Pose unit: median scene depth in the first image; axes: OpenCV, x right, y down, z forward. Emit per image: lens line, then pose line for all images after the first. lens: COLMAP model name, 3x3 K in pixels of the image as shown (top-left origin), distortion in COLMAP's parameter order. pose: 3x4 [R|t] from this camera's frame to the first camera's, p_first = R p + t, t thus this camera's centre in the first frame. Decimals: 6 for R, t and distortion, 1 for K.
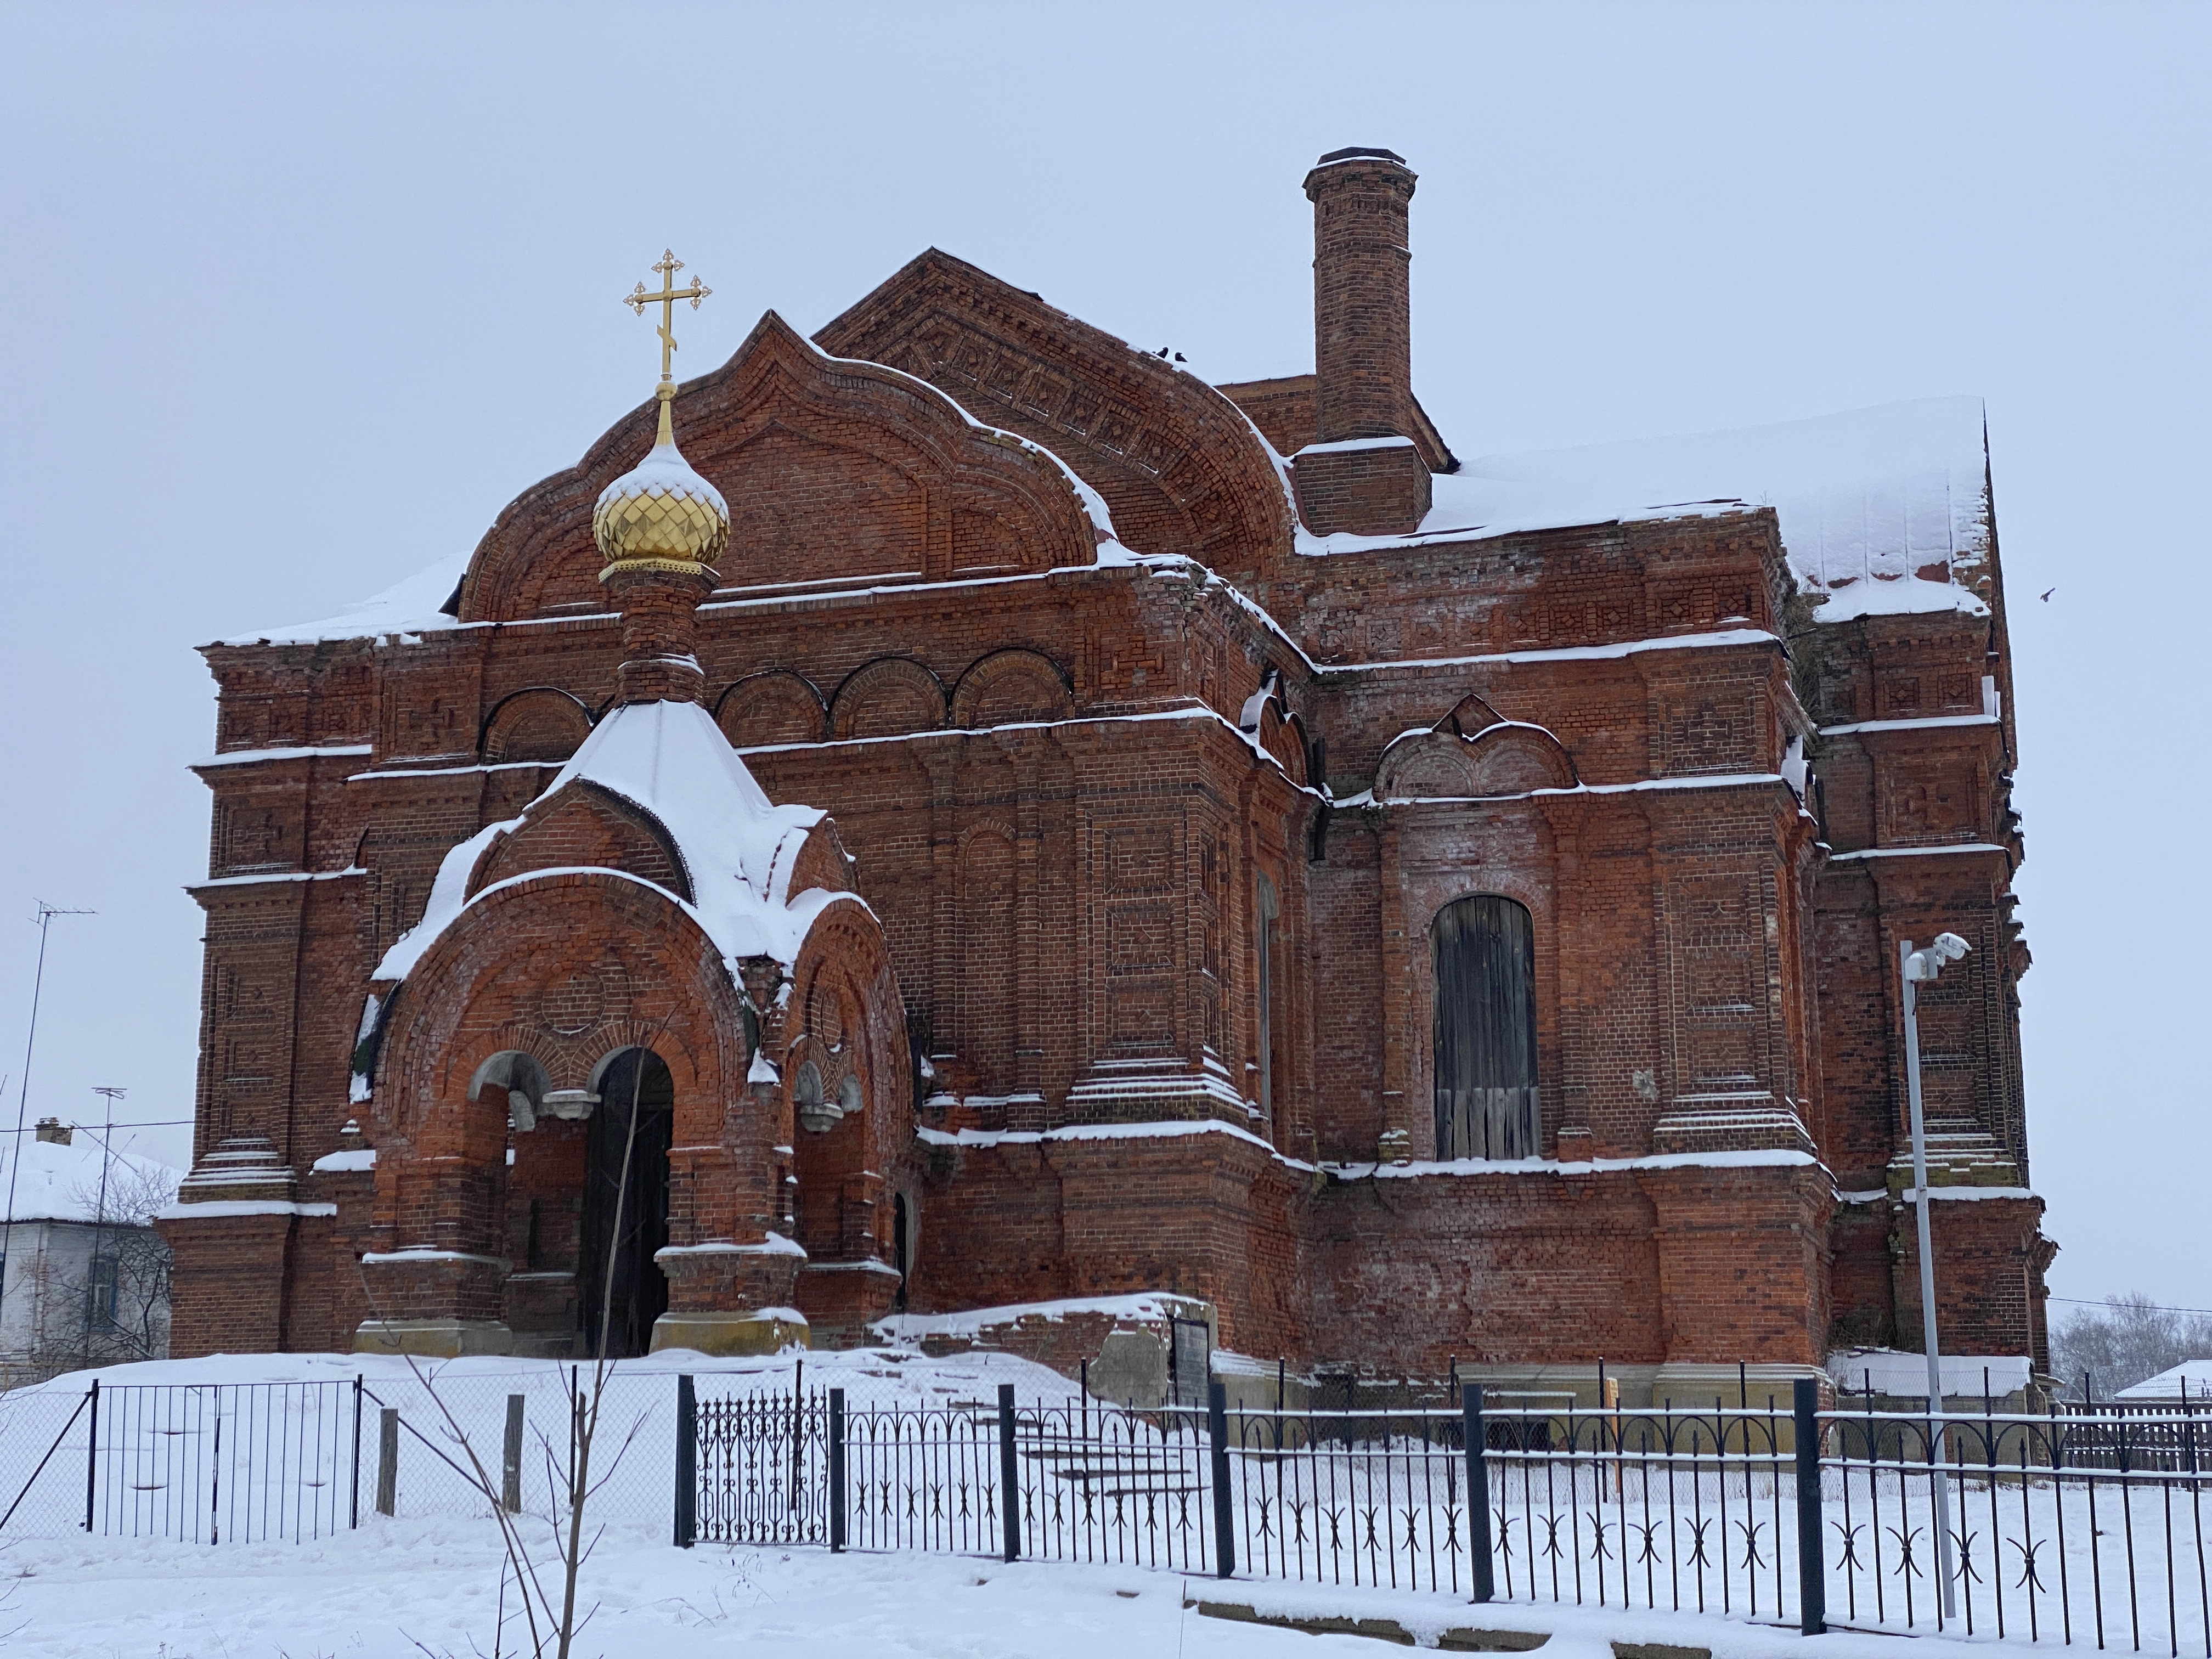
lens RADIAL K [[3289.5, 0, 1106.0], [0, 3289.5, 829.5], [0, 0, 1]] dist [0.158260, 0.004373]
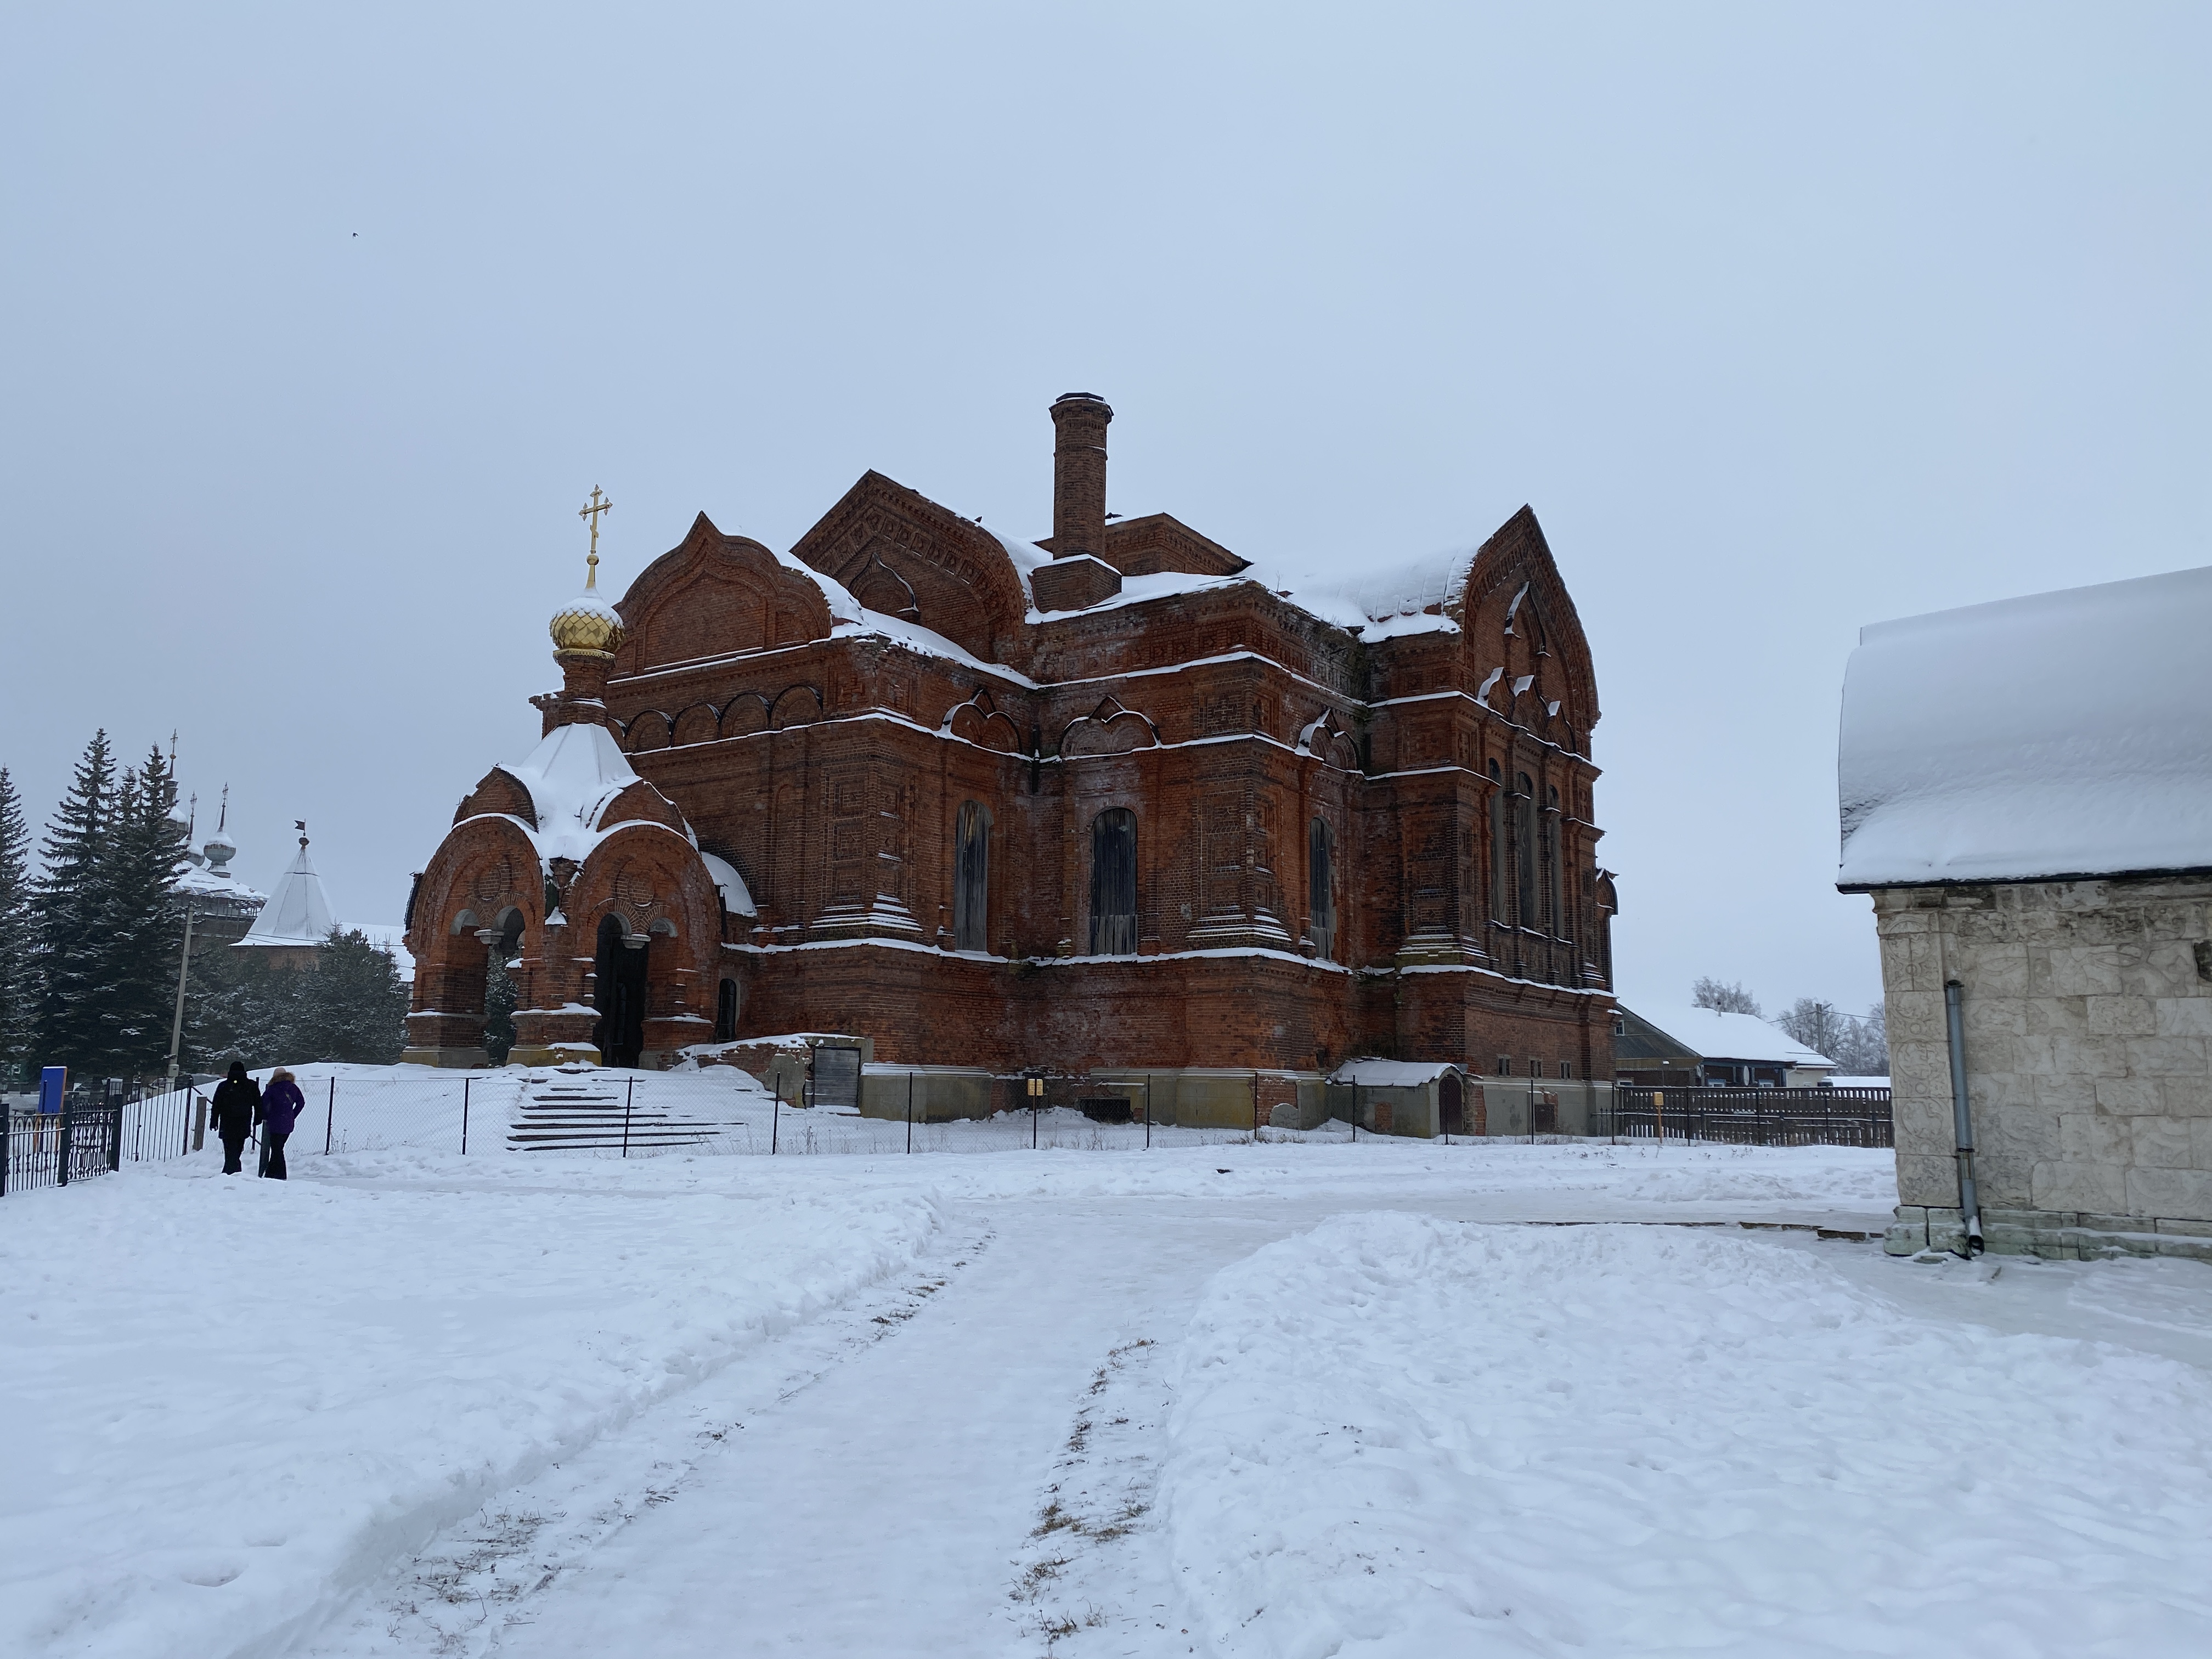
lens RADIAL K [[1690.3, 0, 1108.1], [0, 1690.3, 842.3], [0, 0, 1]] dist [0.147846, -0.291067]
pose [[0.960698, -0.028328, -0.276148, 0.375379], [0.039760, 0.998565, 0.035888, 0.005464], [0.274735, -0.045457, 0.960445, 0.115939]]
